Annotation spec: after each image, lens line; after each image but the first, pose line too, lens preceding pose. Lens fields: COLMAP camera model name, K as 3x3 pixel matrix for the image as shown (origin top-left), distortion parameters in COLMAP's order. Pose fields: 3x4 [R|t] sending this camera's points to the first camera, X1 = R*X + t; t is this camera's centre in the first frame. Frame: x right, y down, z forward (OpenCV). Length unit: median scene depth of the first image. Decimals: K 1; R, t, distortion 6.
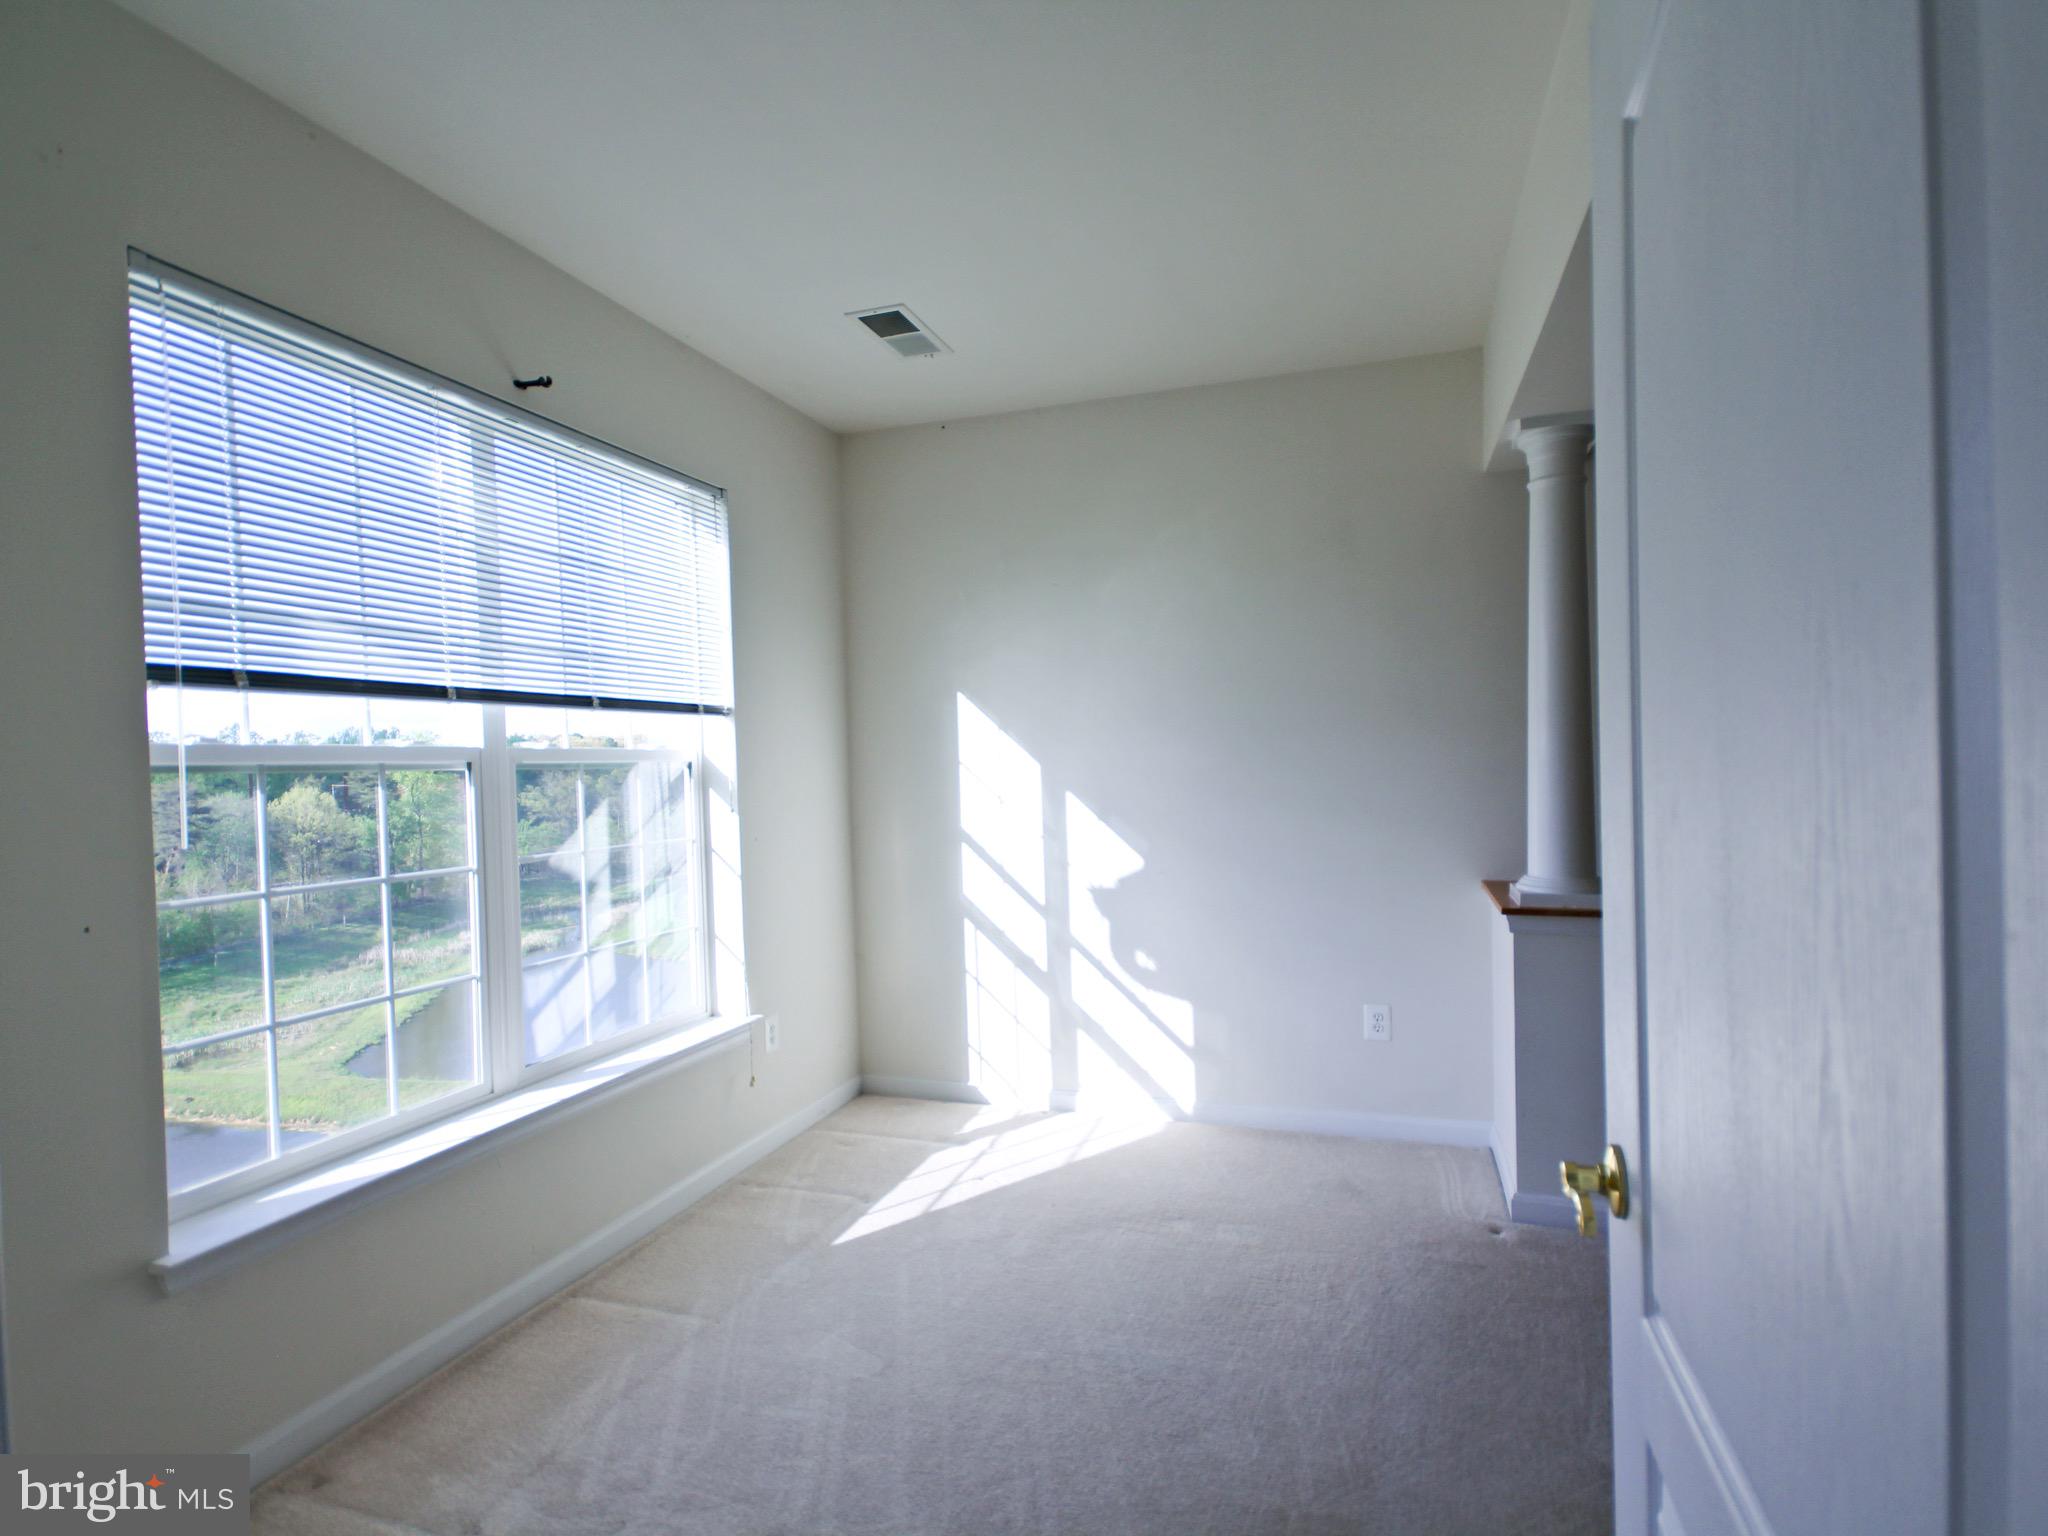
lens RADIAL K [[1064.4, 0, 1037.3], [0, 1064.4, 767.8], [0, 0, 1]] dist [0.003385, 0.004642]
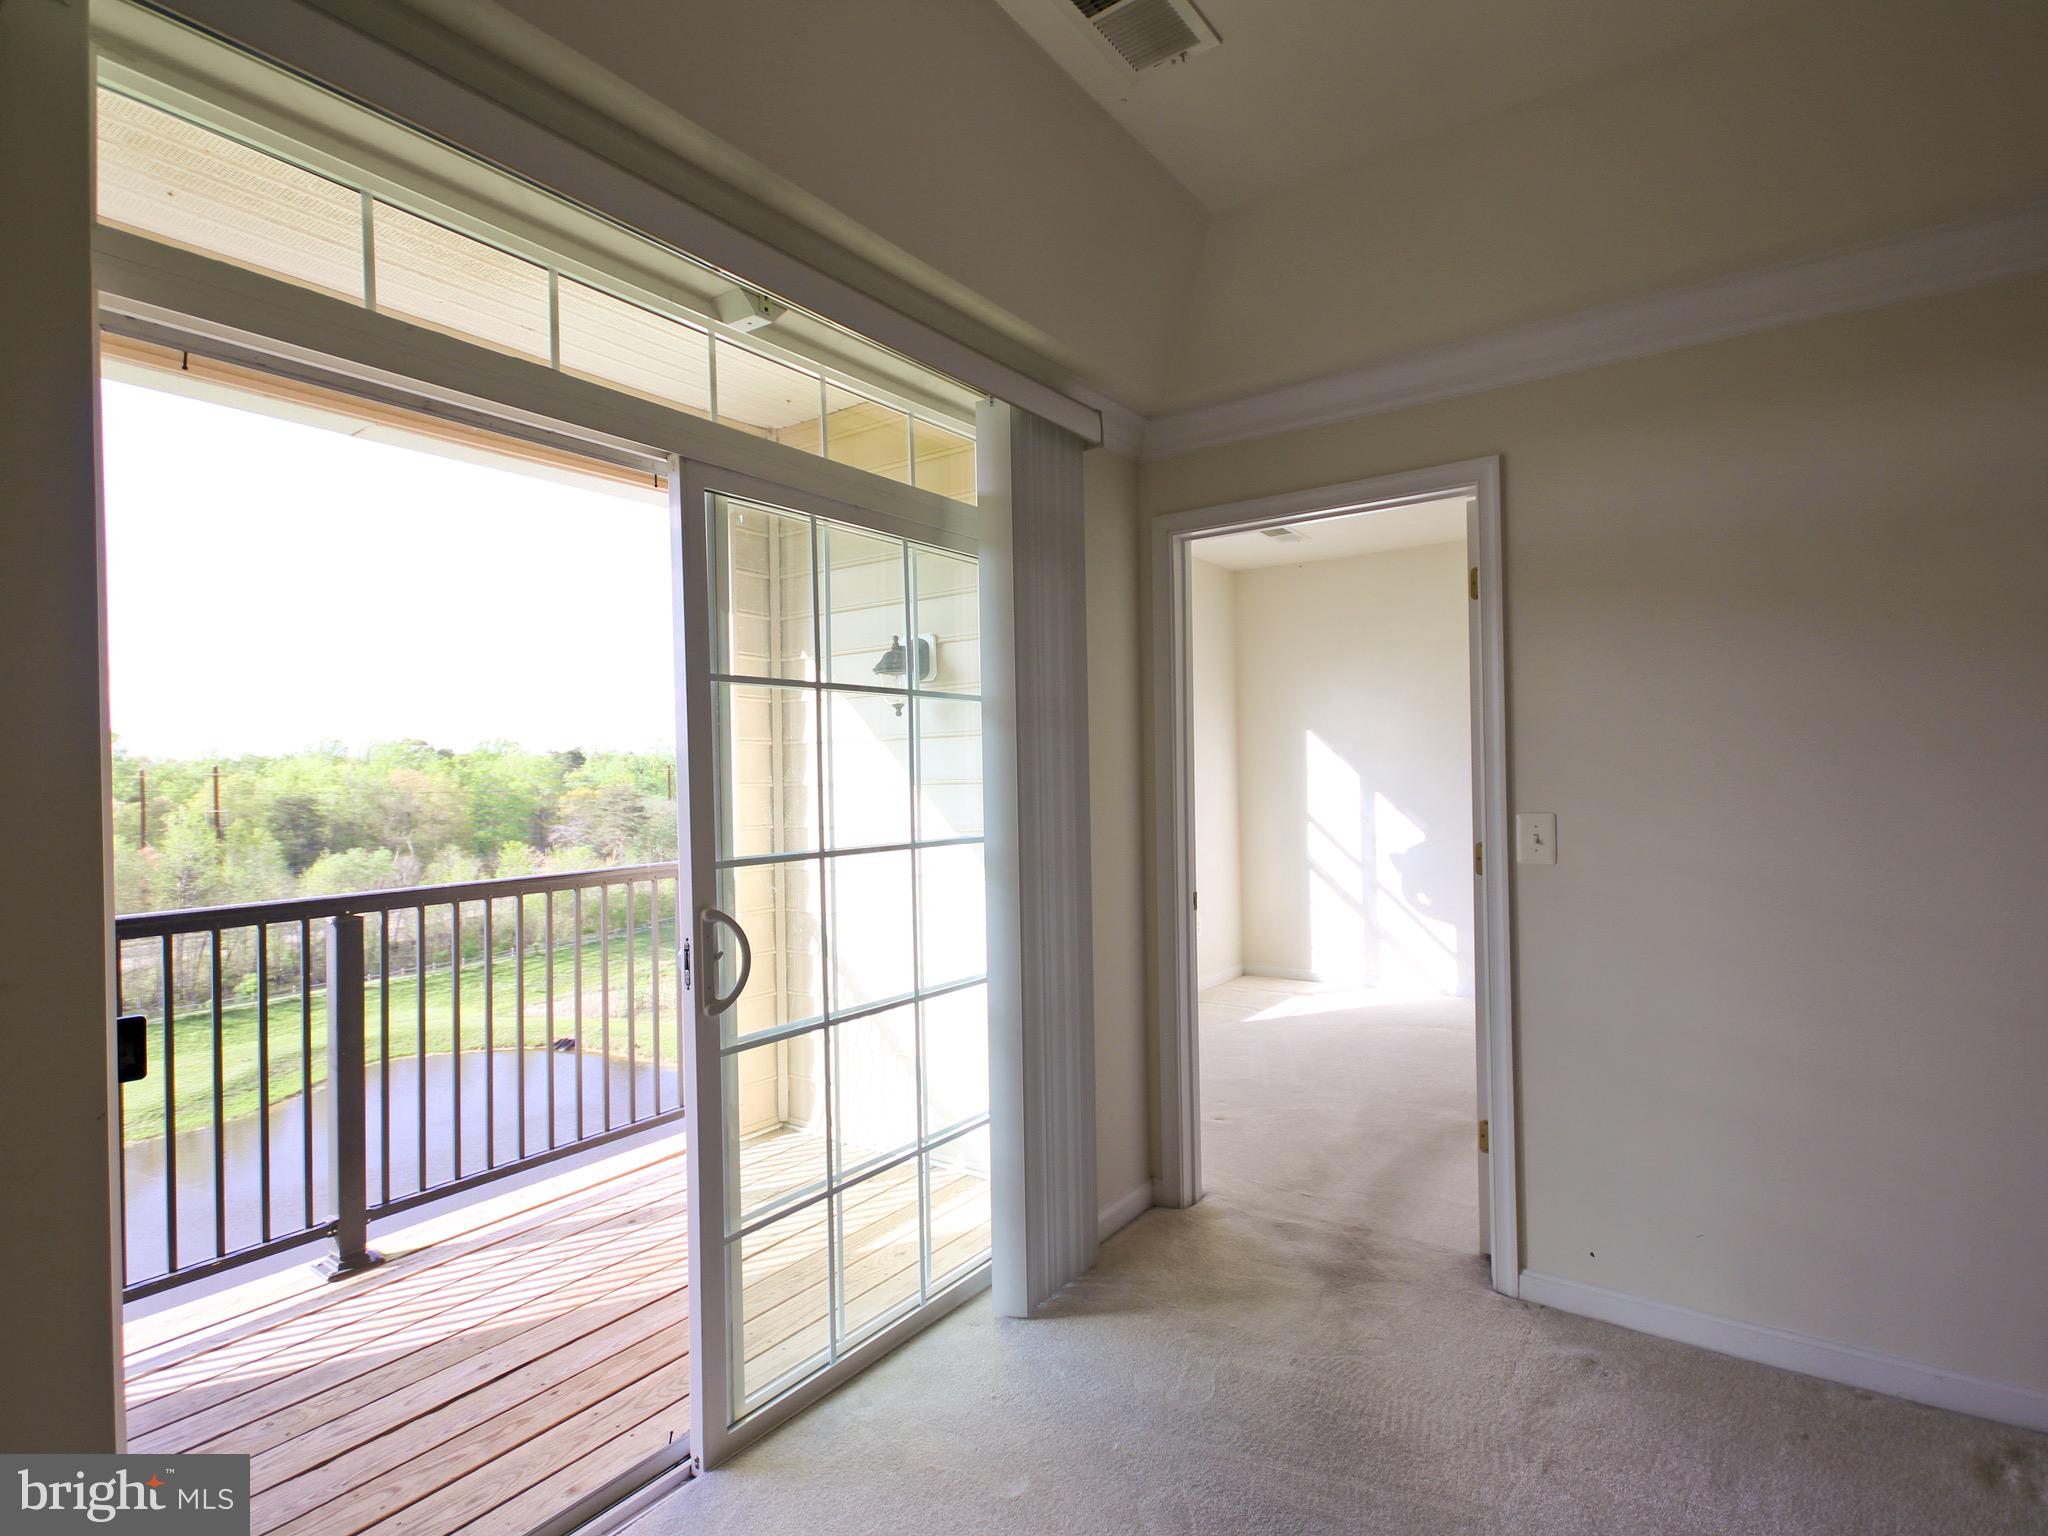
lens RADIAL K [[1064.4, 0, 1051.3], [0, 1064.4, 786.8], [0, 0, 1]] dist [0.003385, 0.004642]
pose [[0.960949, 0.012508, -0.276444, 0.001028], [-0.010743, 0.999911, 0.007896, 0.007955], [0.276518, -0.004618, 0.960998, -0.680322]]
